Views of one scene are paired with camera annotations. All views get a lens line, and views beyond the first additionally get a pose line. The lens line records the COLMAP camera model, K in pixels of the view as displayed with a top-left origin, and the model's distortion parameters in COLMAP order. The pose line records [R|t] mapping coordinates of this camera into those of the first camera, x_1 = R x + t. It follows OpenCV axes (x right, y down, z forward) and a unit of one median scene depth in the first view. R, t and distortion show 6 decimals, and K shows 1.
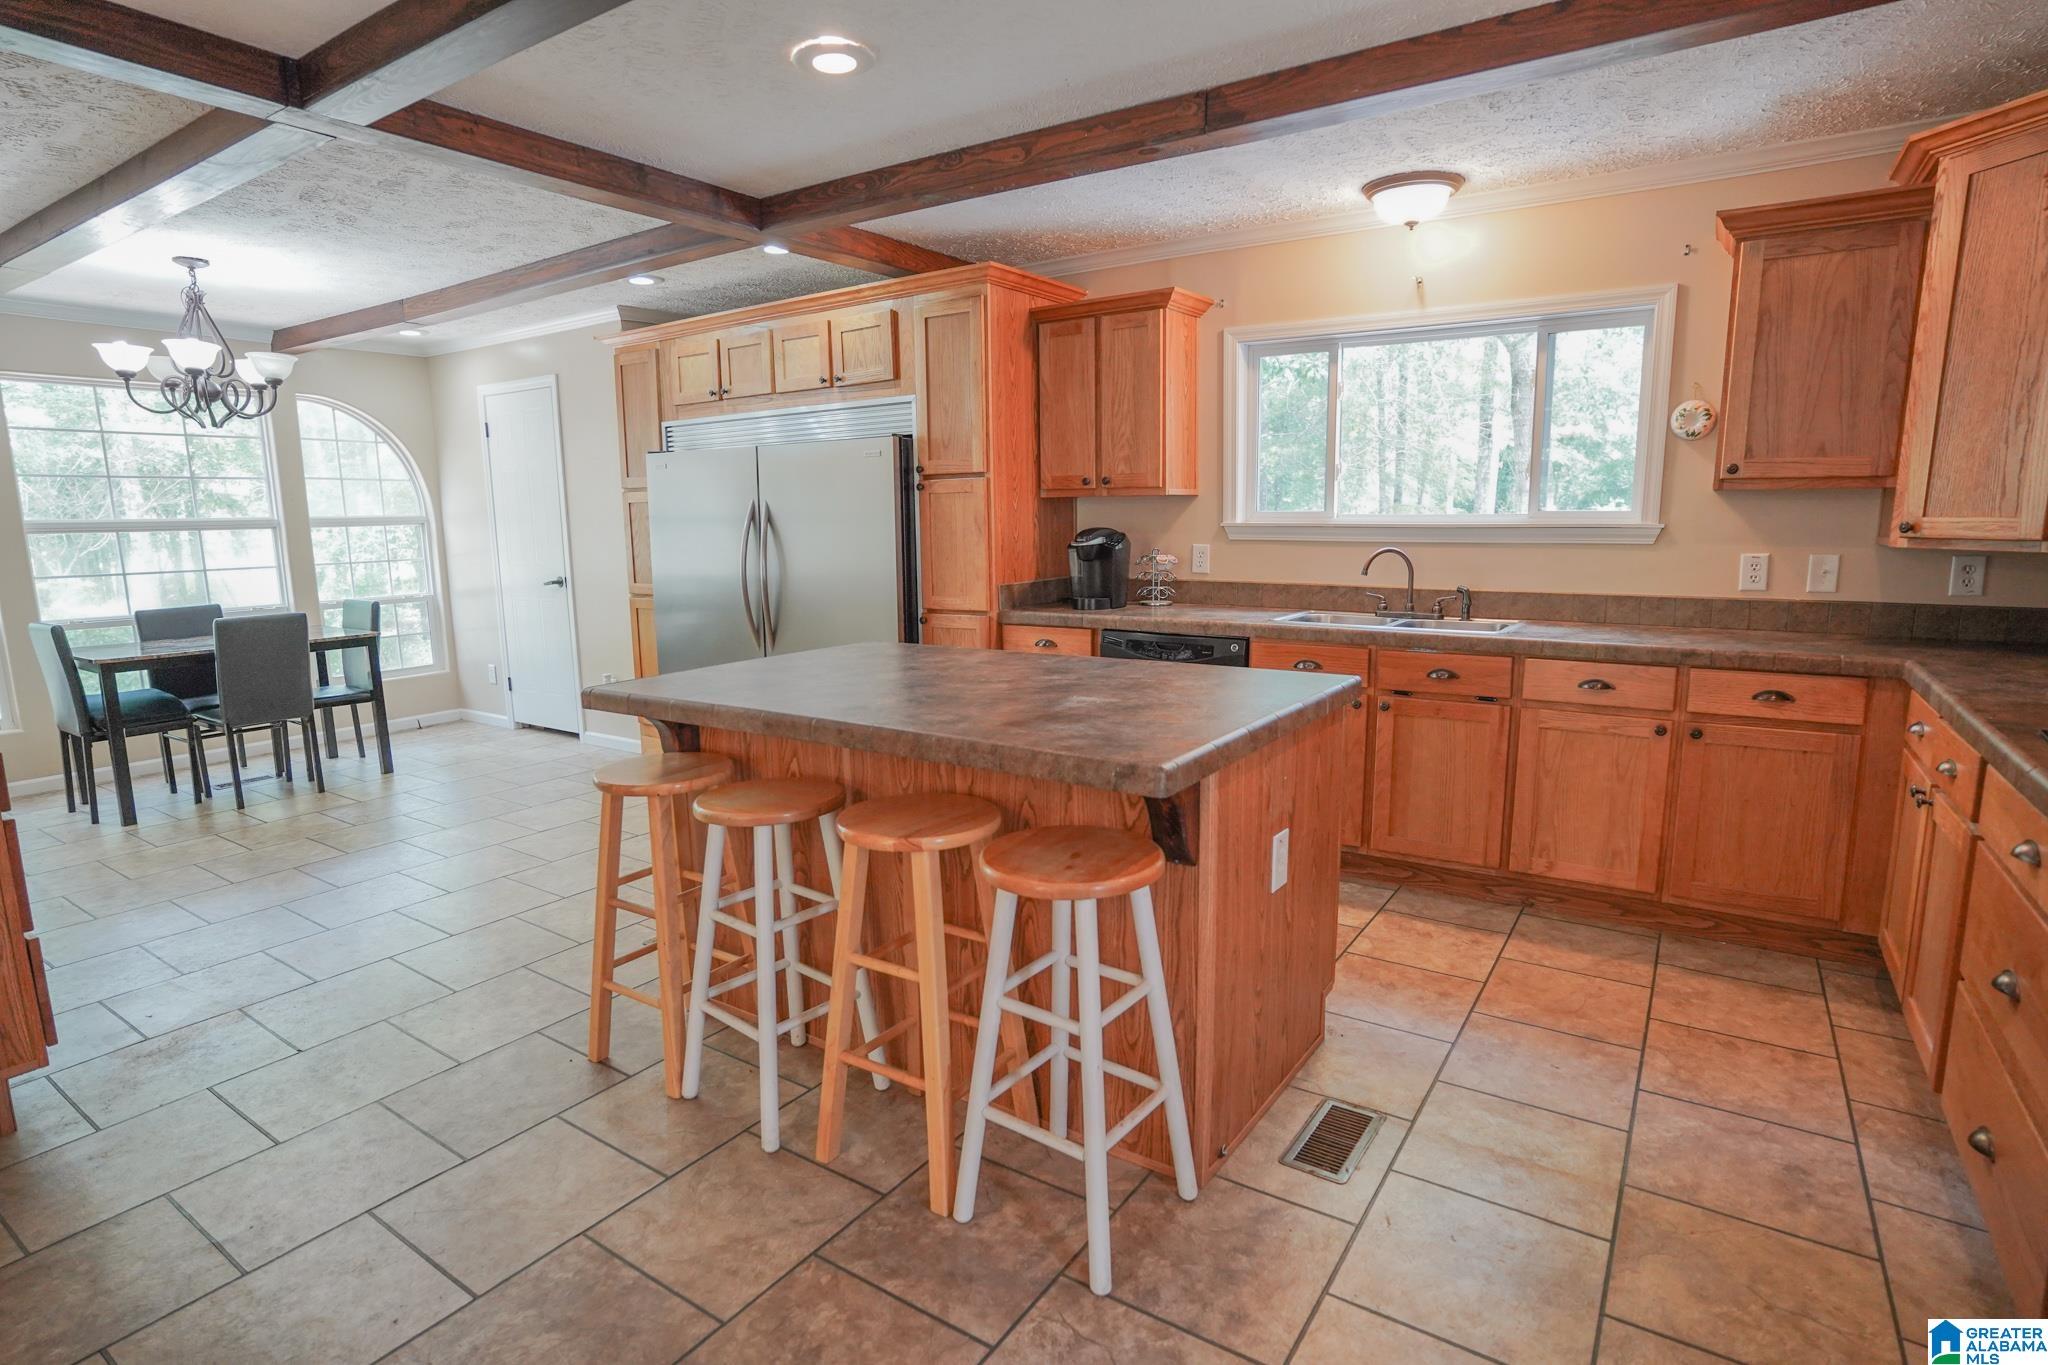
lens RADIAL K [[1043.2, 0, 1000.1], [0, 1043.2, 683.0], [0, 0, 1]] dist [-0.058625, 0.037389]
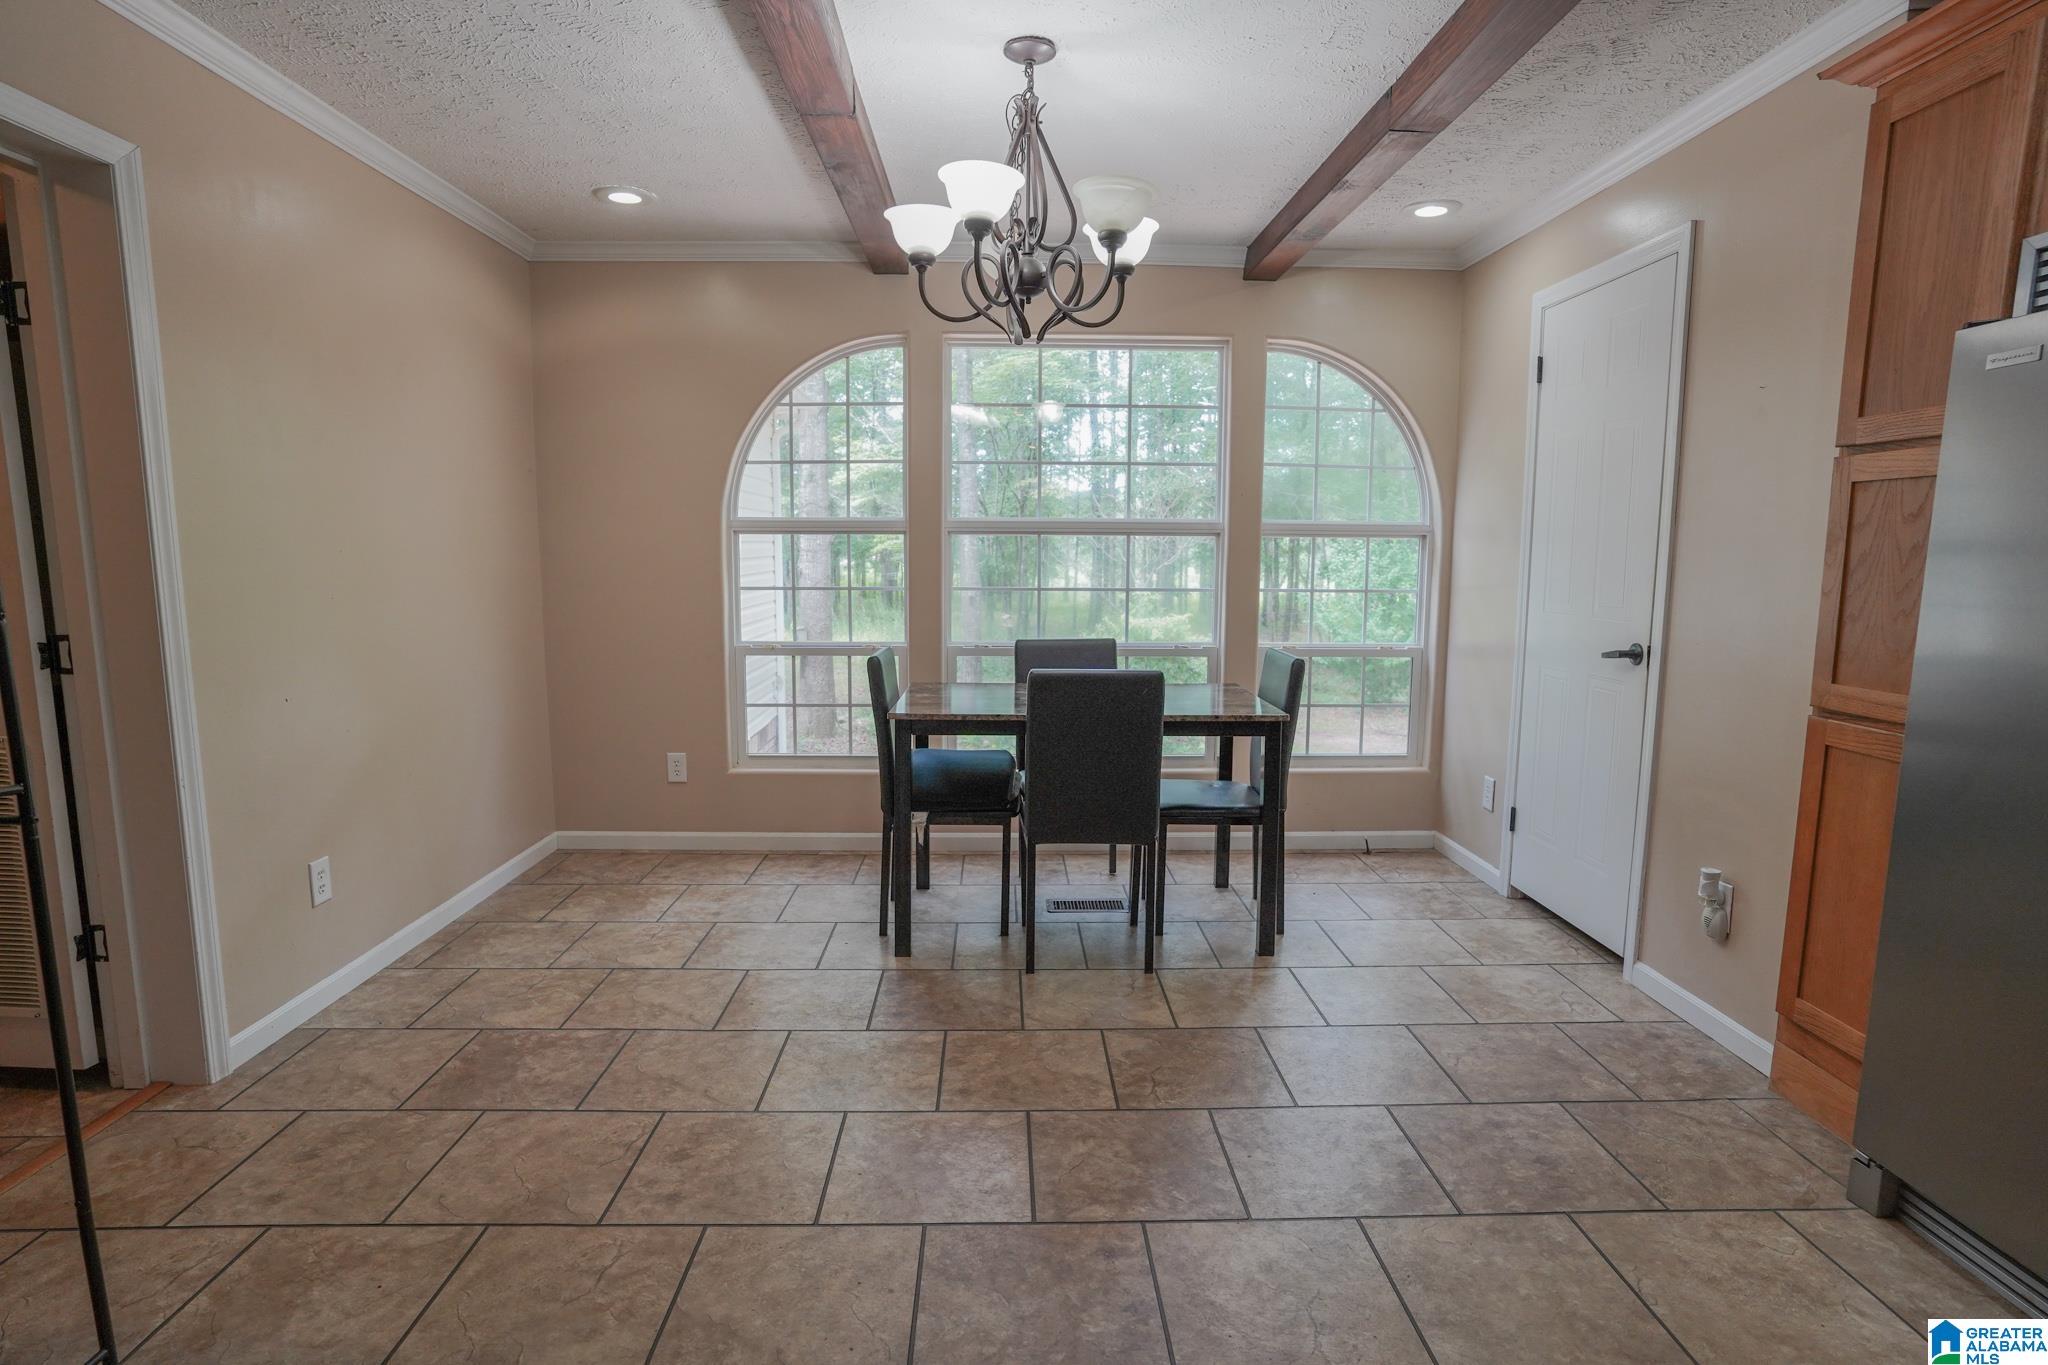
lens RADIAL K [[1056.2, 0, 1027.6], [0, 1056.2, 686.2], [0, 0, 1]] dist [-0.064931, 0.038777]
pose [[0.594353, 0.122284, -0.794853, -0.247636], [-0.146875, 0.988254, 0.042211, -0.074327], [0.790678, 0.091656, 0.605332, 0.576326]]
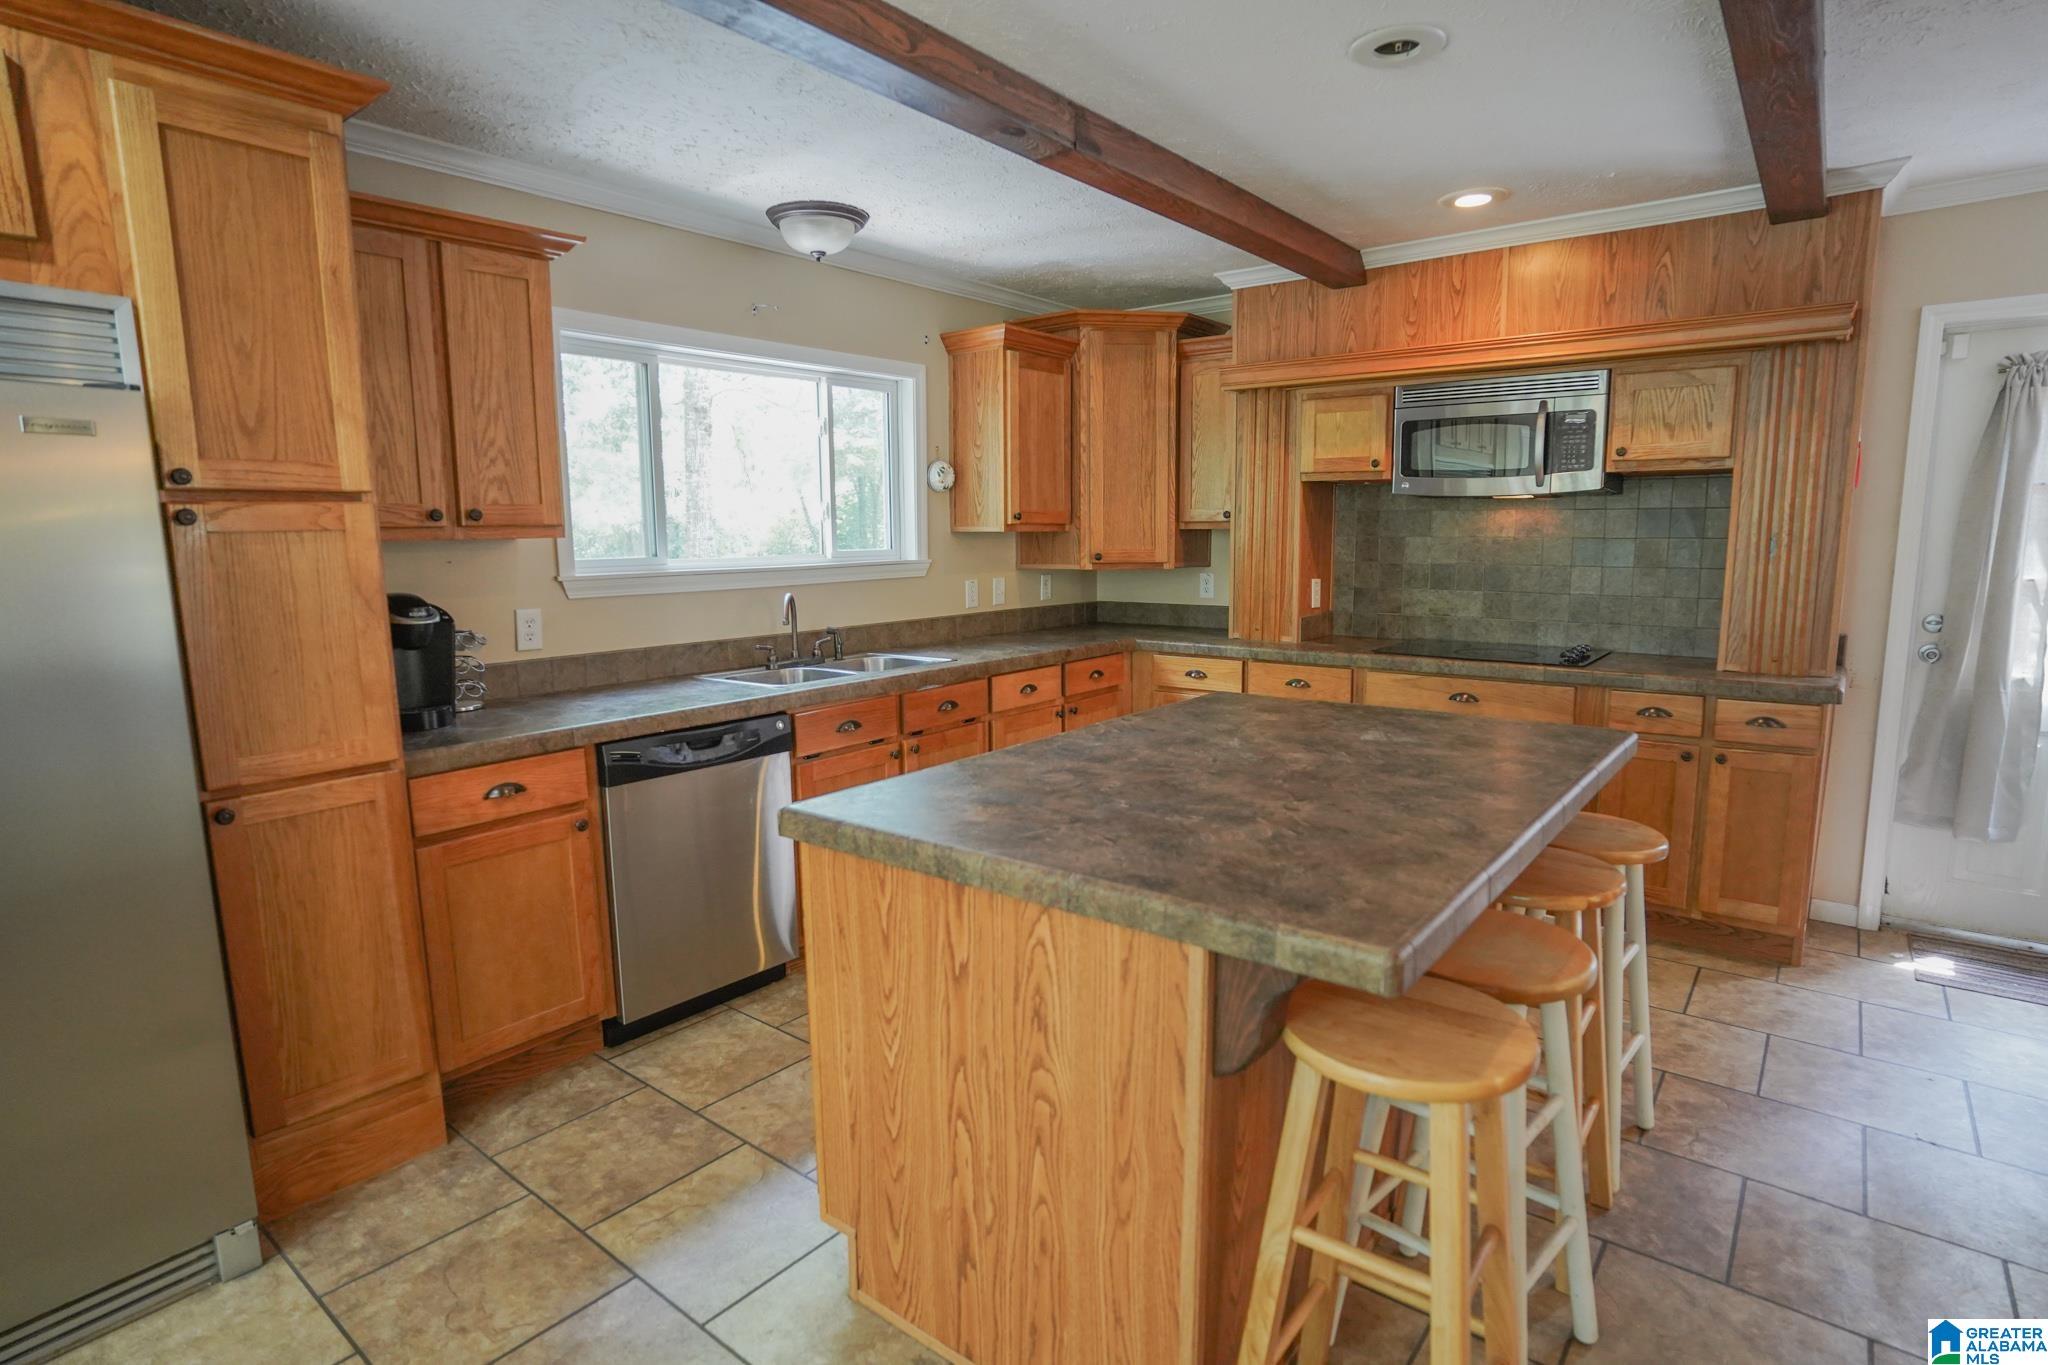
lens RADIAL K [[1056.2, 0, 1027.6], [0, 1056.2, 686.2], [0, 0, 1]] dist [-0.064931, 0.038777]
pose [[0.072420, -0.132903, 0.988480, -0.425059], [0.175510, 0.977315, 0.118543, -0.095018], [-0.981810, 0.164903, 0.094102, 0.548504]]
